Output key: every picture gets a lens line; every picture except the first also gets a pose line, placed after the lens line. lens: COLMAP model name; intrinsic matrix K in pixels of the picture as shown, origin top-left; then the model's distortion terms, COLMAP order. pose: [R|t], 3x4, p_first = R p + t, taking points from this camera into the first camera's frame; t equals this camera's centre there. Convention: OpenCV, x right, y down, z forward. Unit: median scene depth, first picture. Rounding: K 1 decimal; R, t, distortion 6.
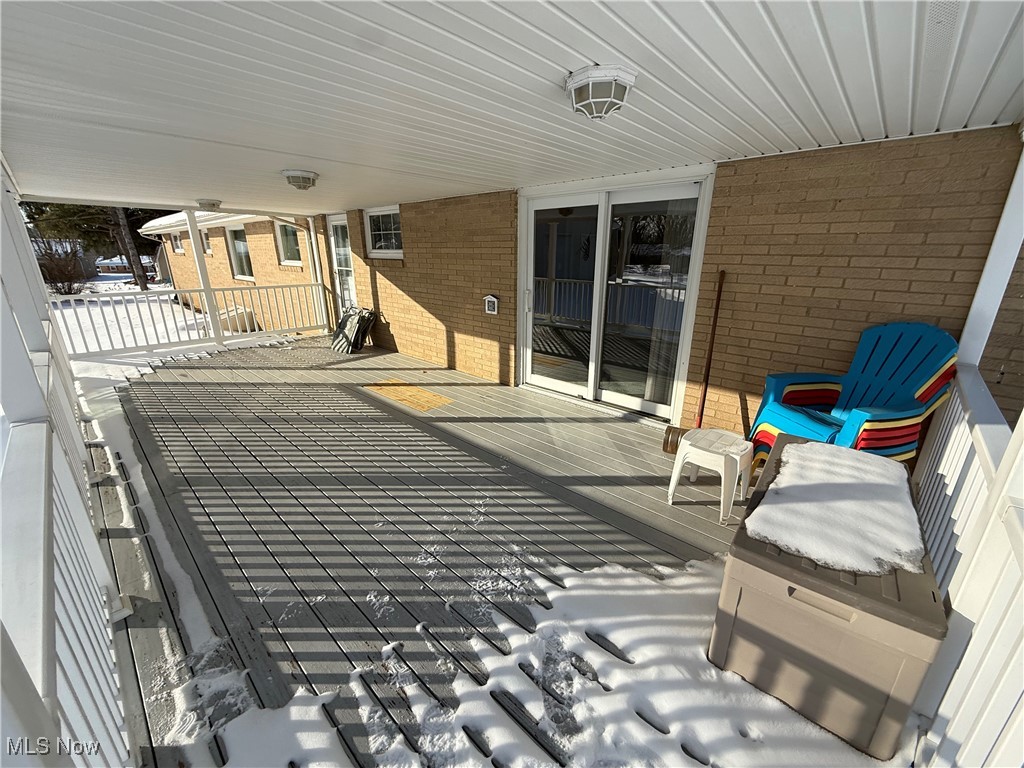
lens RADIAL K [[406.4, 0, 509.7], [0, 406.4, 383.1], [0, 0, 1]] dist [-0.001779, -0.000434]
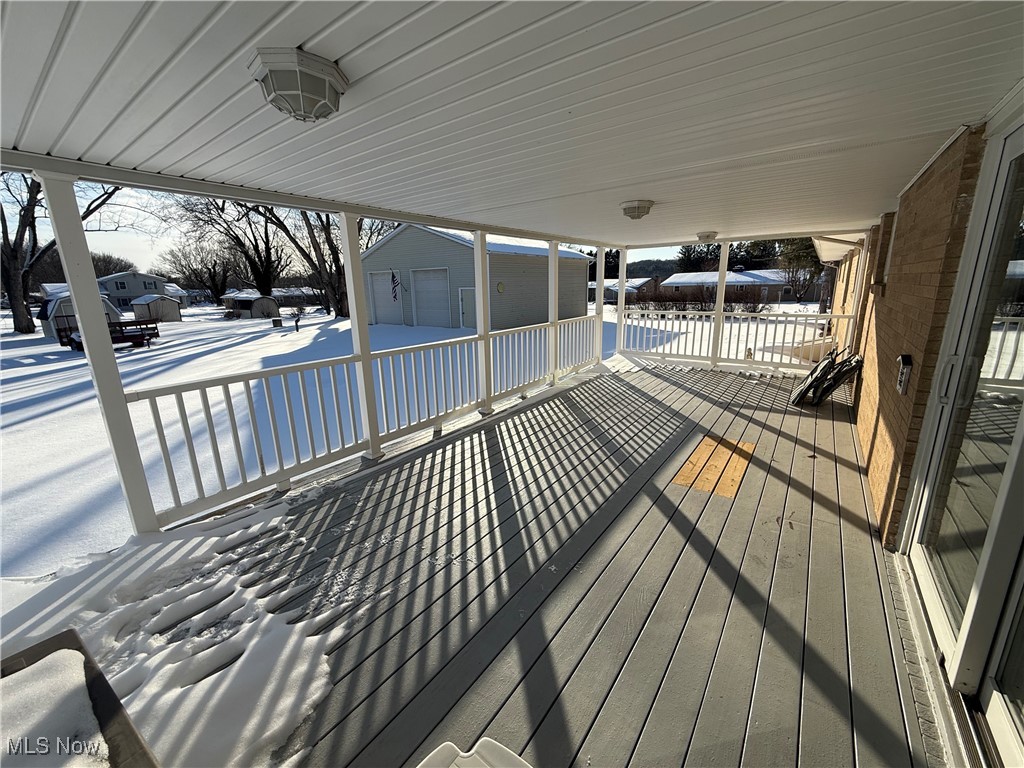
lens RADIAL K [[412.7, 0, 508.3], [0, 412.7, 386.2], [0, 0, 1]] dist [0.009859, -0.000117]
pose [[0.103046, 0.232779, -0.967055, 0.467867], [-0.286430, 0.937993, 0.195262, -0.164523], [0.952544, 0.256872, 0.163331, 0.550243]]
